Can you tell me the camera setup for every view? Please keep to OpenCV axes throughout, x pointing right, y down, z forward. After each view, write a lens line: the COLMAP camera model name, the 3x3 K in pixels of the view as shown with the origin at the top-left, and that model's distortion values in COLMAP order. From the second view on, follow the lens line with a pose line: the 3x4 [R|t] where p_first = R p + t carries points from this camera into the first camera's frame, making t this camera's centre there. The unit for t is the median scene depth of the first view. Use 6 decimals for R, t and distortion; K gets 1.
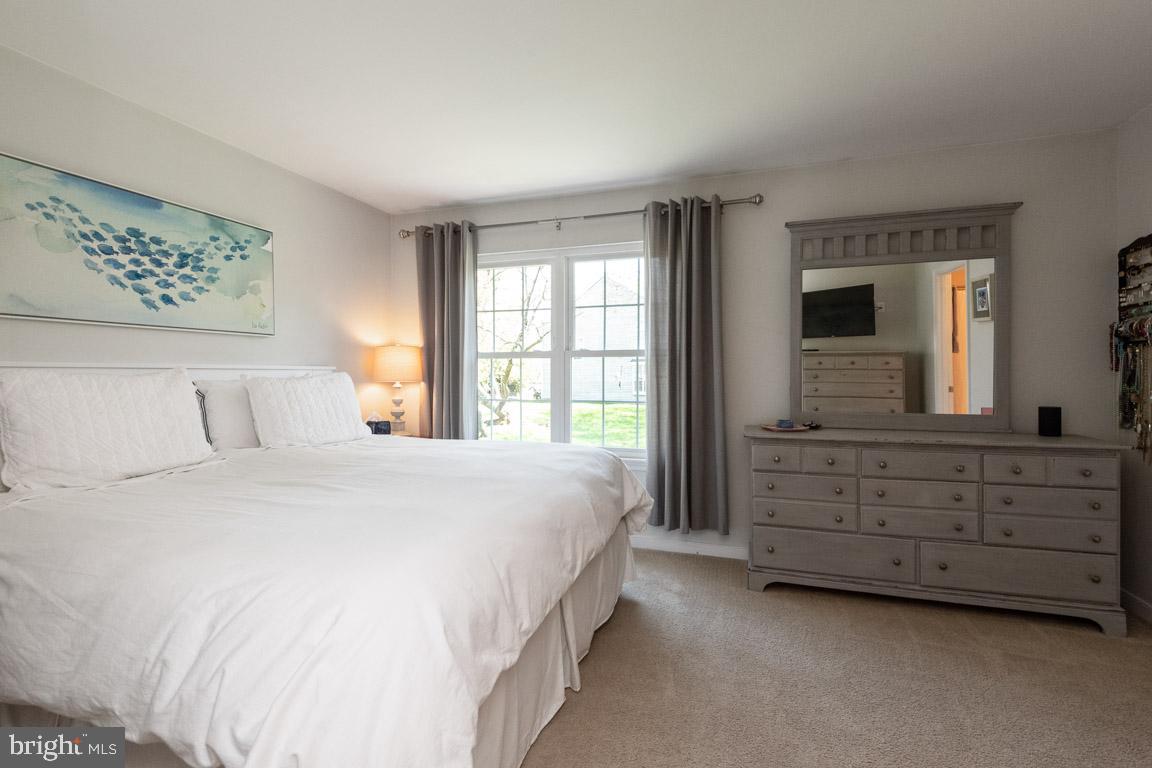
lens RADIAL K [[522.4, 0, 579.3], [0, 522.4, 377.9], [0, 0, 1]] dist [0.019635, -0.008495]
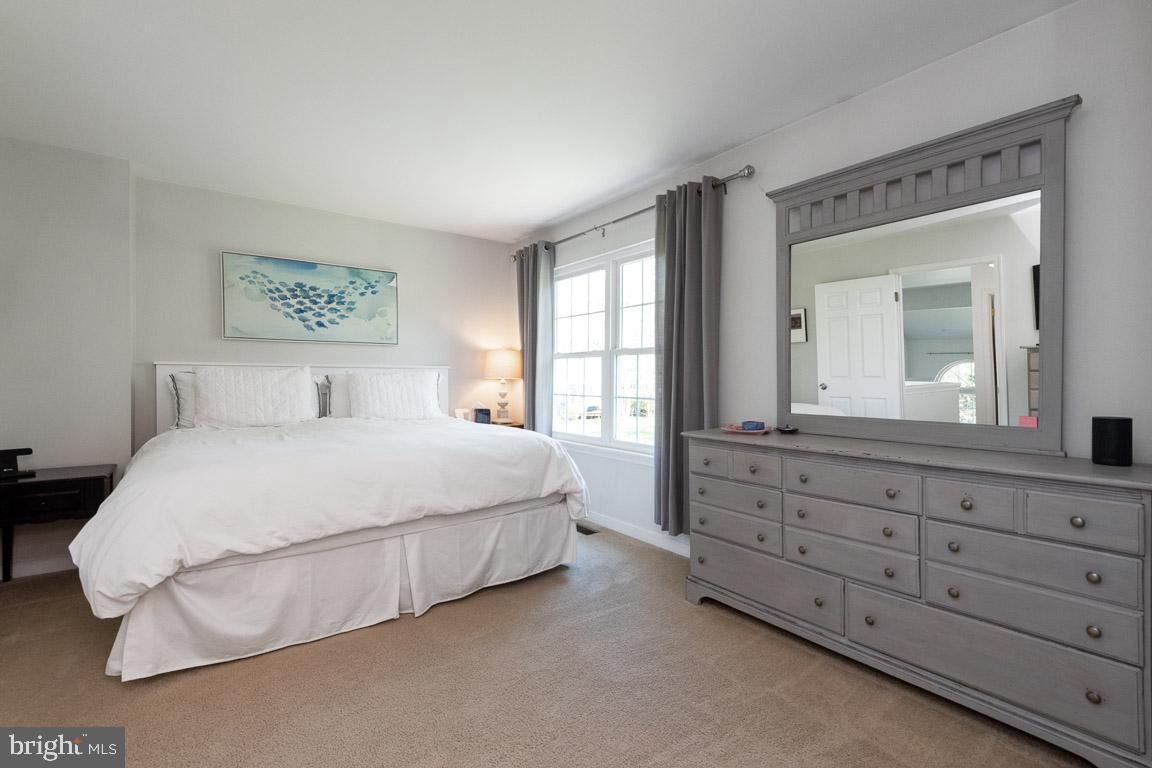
lens RADIAL K [[522.4, 0, 594.8], [0, 522.4, 385.7], [0, 0, 1]] dist [0.019635, -0.008495]
pose [[0.818944, 0.011249, -0.573764, 0.753021], [-0.008645, 0.999936, 0.007264, 0.019074], [0.573809, -0.000988, 0.818989, 0.149182]]
